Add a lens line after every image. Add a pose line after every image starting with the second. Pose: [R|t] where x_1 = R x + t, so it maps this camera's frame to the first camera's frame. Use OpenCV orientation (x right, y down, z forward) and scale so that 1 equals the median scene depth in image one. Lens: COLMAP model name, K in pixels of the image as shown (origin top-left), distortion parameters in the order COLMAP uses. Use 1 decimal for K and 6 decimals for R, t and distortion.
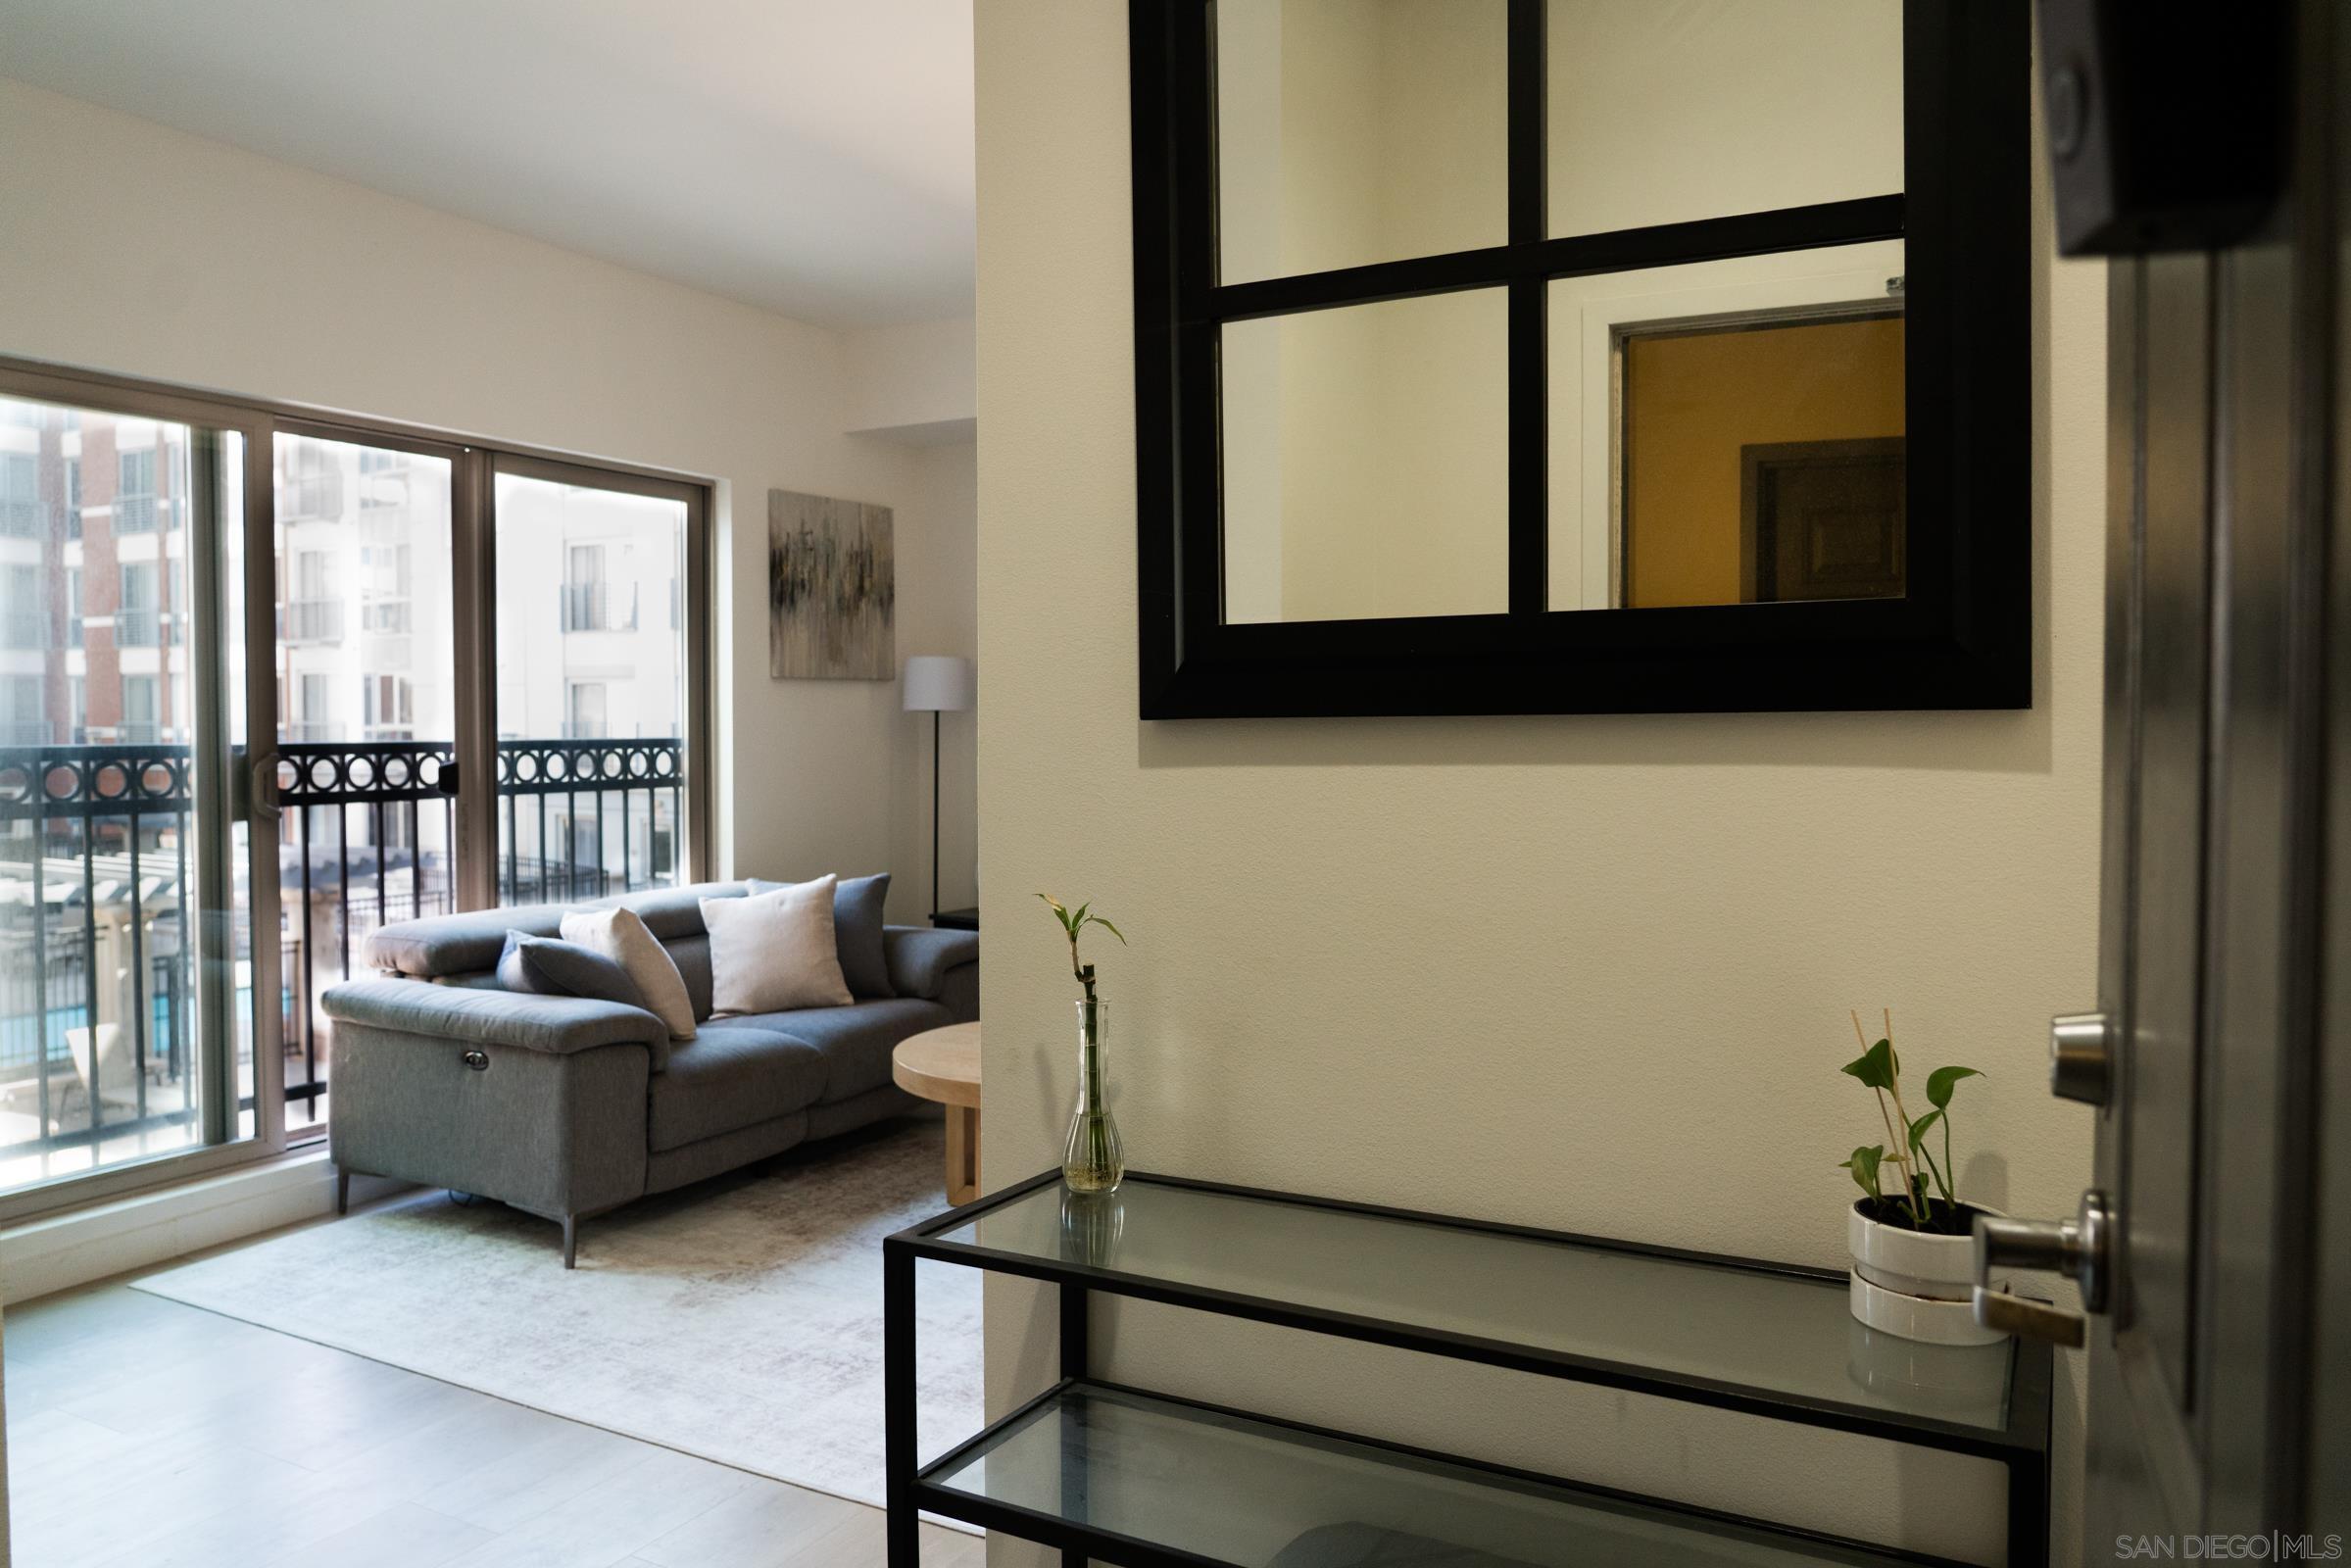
lens RADIAL K [[1647.7, 0, 1175.5], [0, 1647.7, 784.0], [0, 0, 1]] dist [-0.012879, 0.004796]
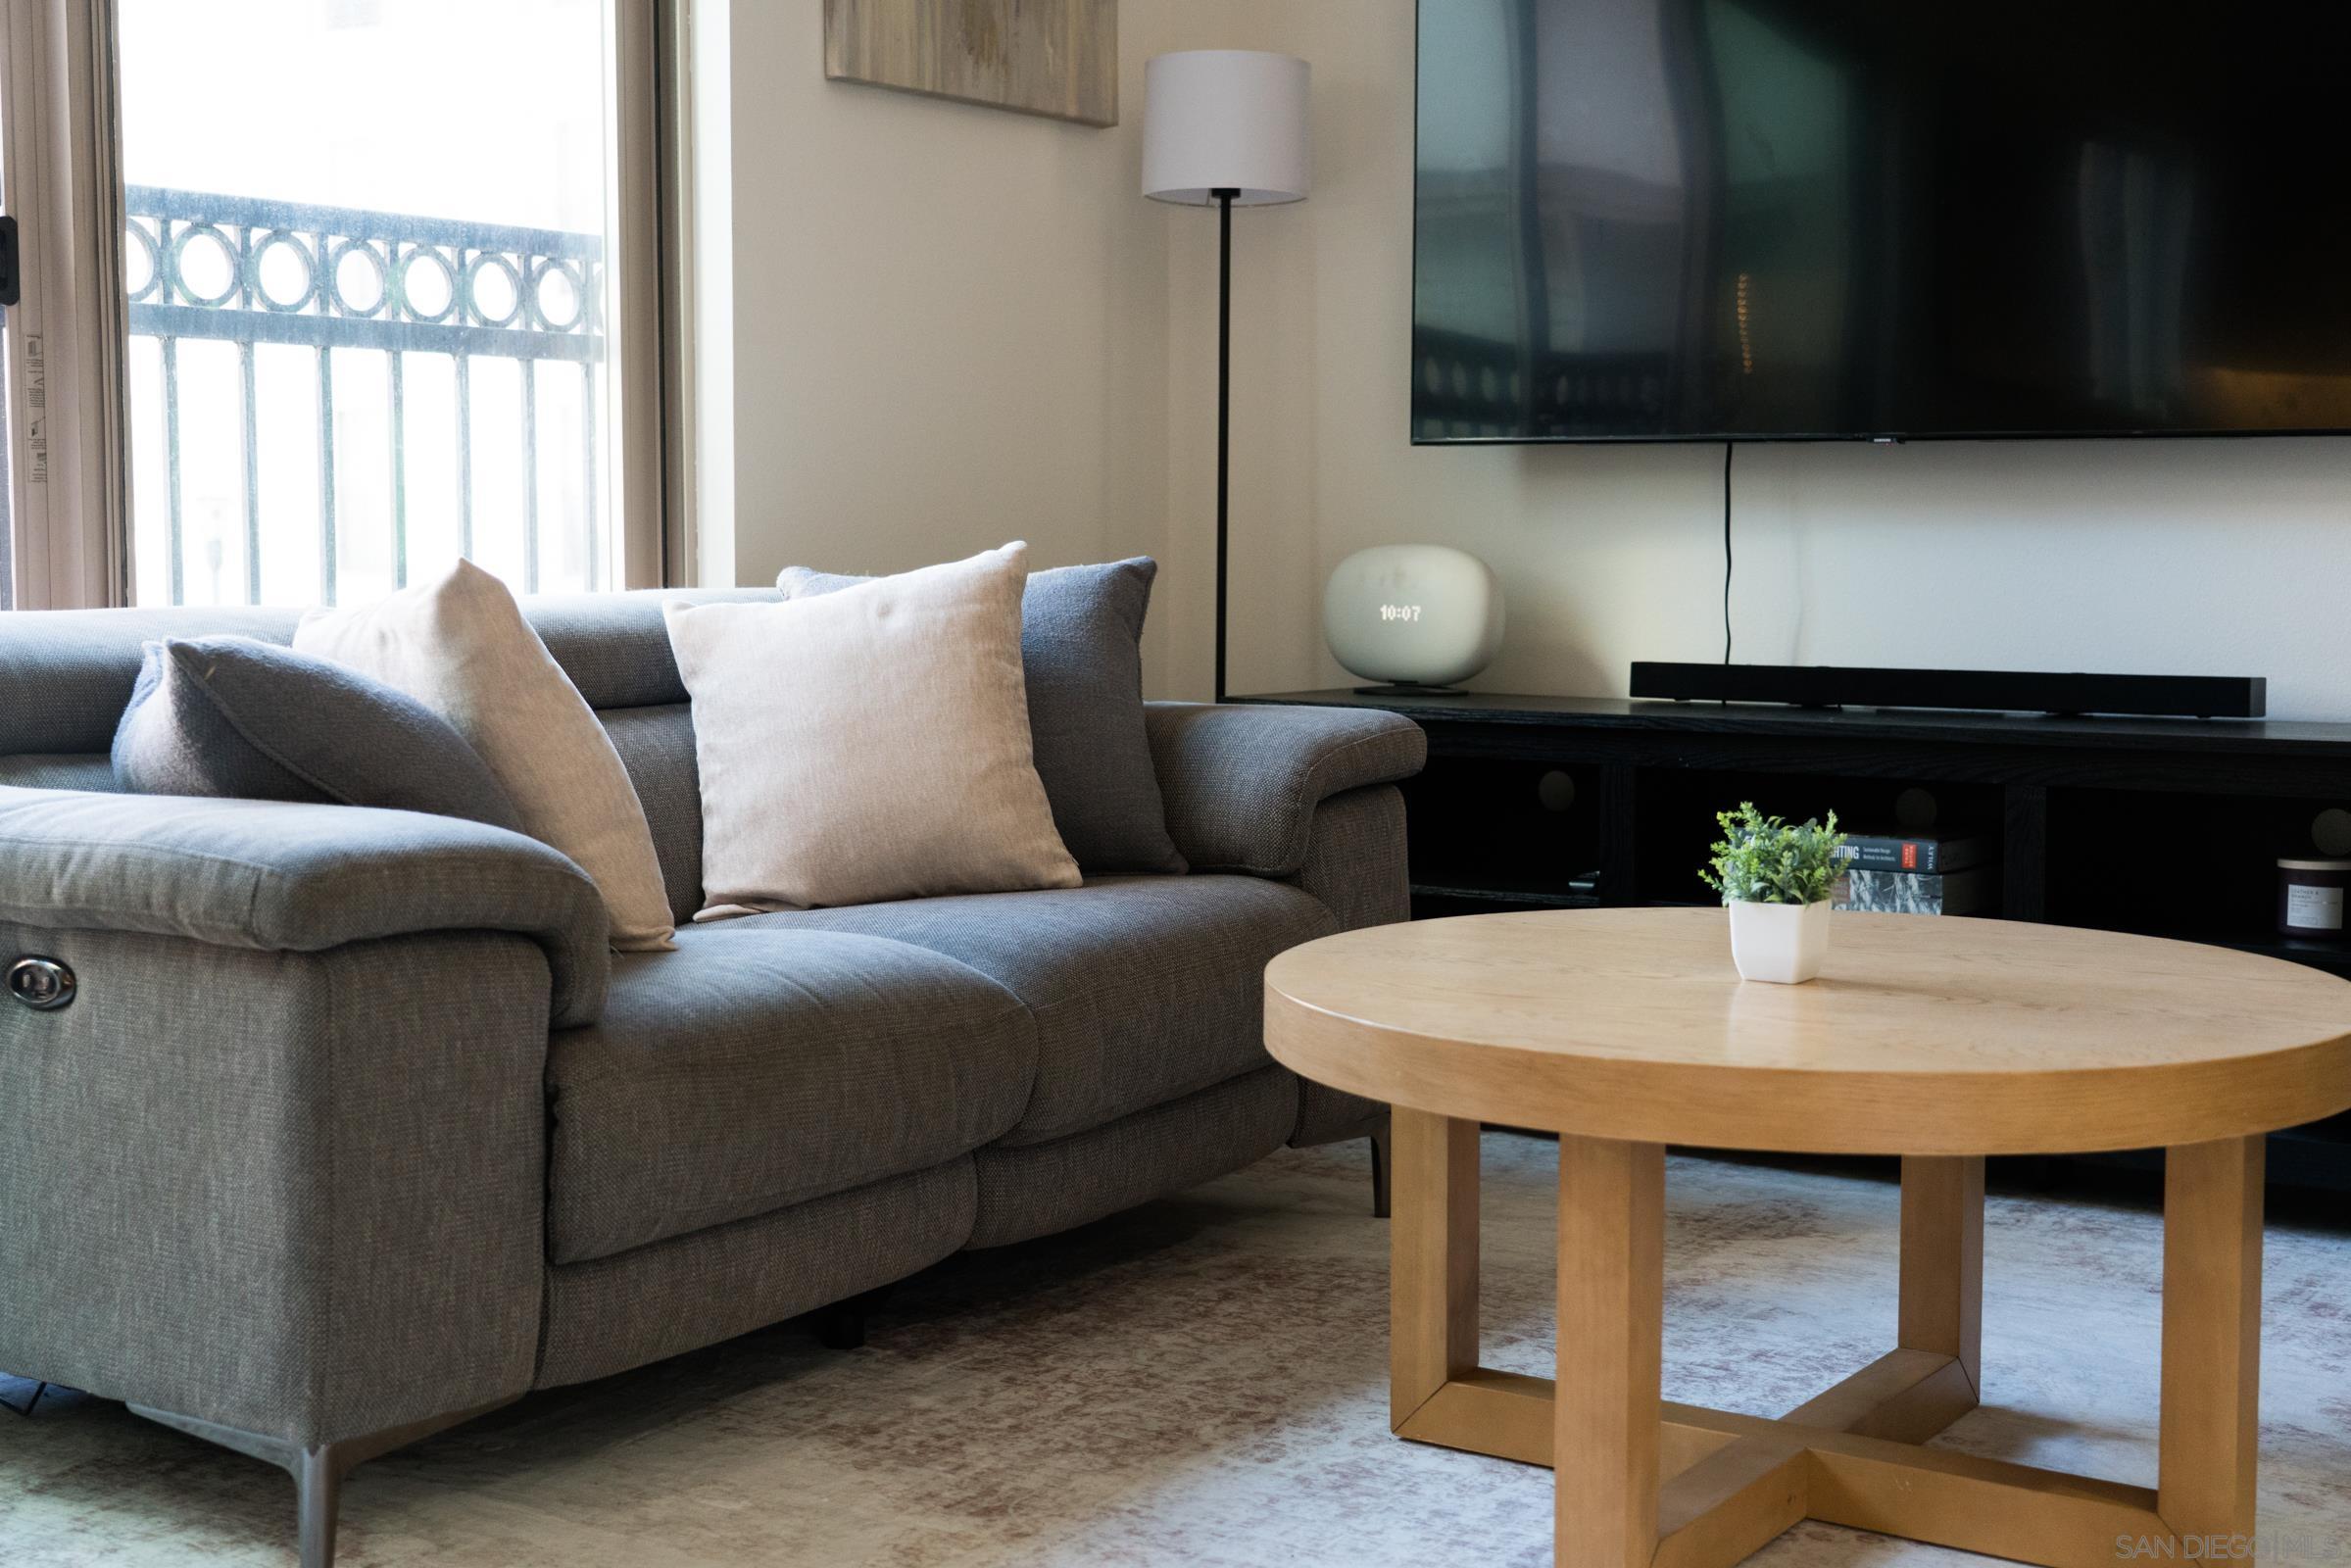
lens RADIAL K [[3100.5, 0, 1175.5], [0, 3100.5, 784.0], [0, 0, 1]] dist [0.071796, 0.012832]
pose [[0.995788, 0.007004, -0.091414, -0.120630], [-0.002818, 0.998945, 0.045841, 0.086103], [0.091638, -0.045390, 0.994757, 0.341262]]
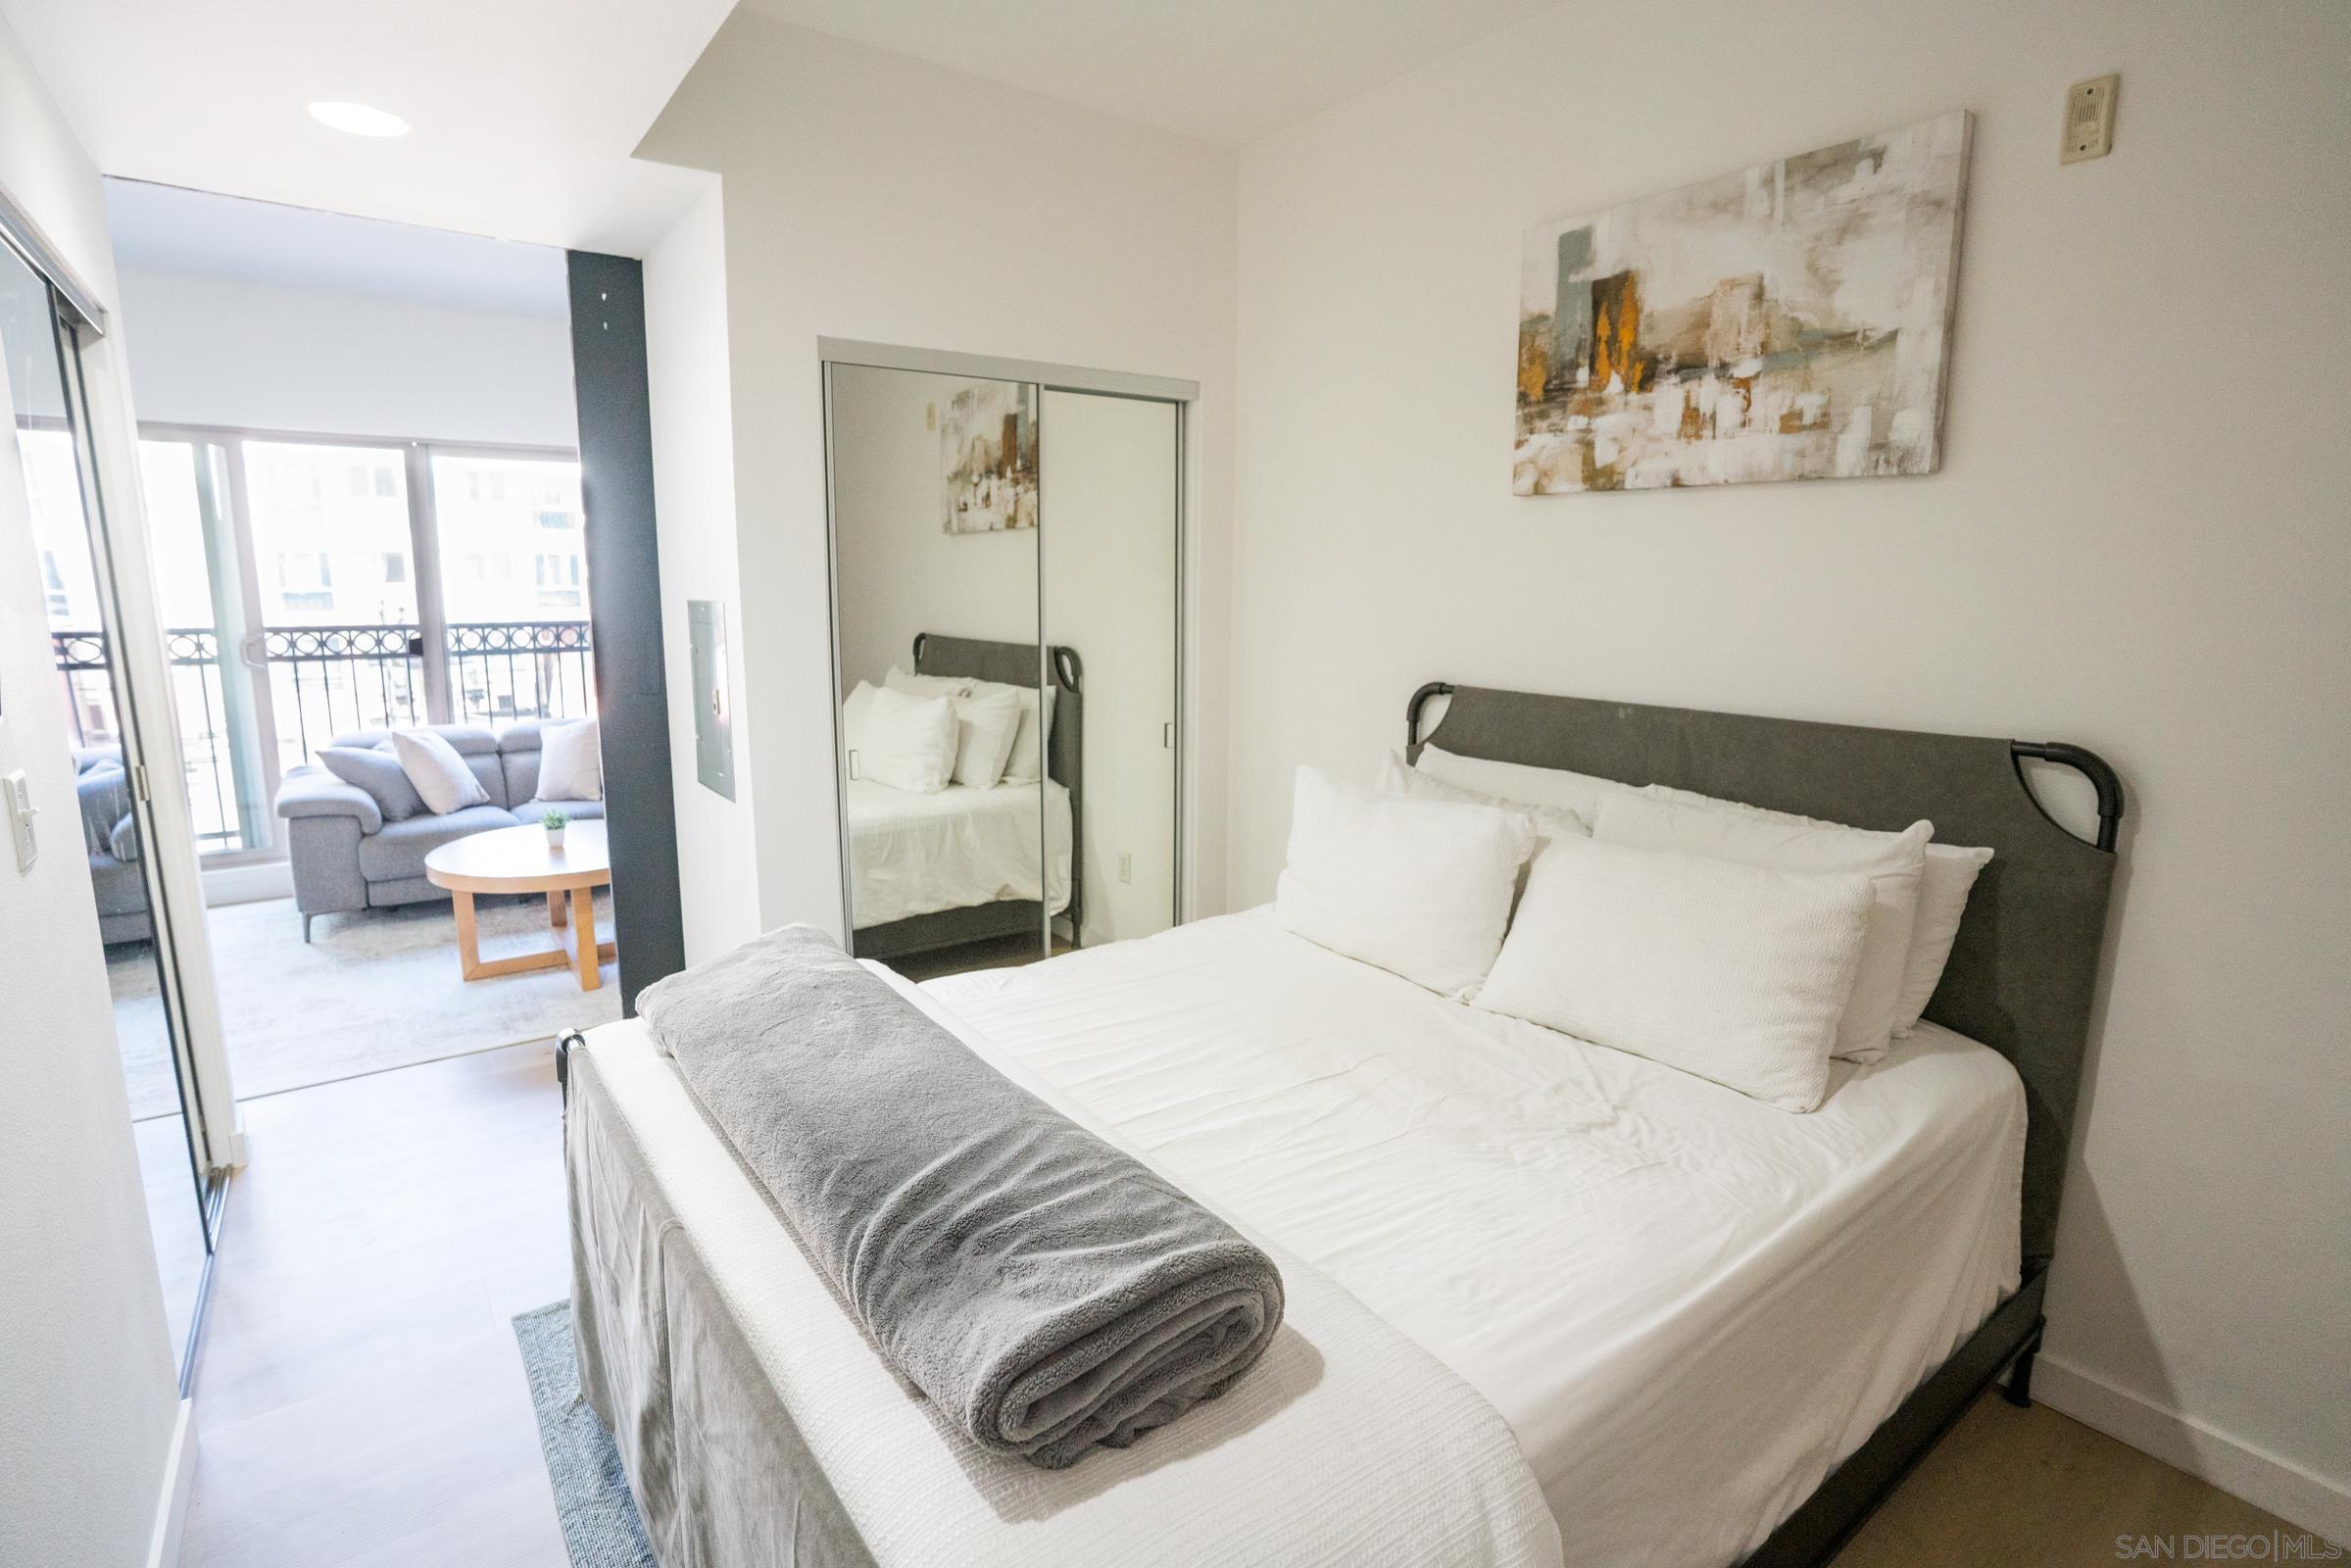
lens RADIAL K [[1215.4, 0, 1202.5], [0, 1215.4, 782.1], [0, 0, 1]] dist [-0.078127, 0.035364]
pose [[0.897295, 0.072765, -0.435393, 0.840567], [-0.018533, 0.991661, 0.127538, -0.036280], [0.441042, -0.106370, 0.891161, 0.294343]]
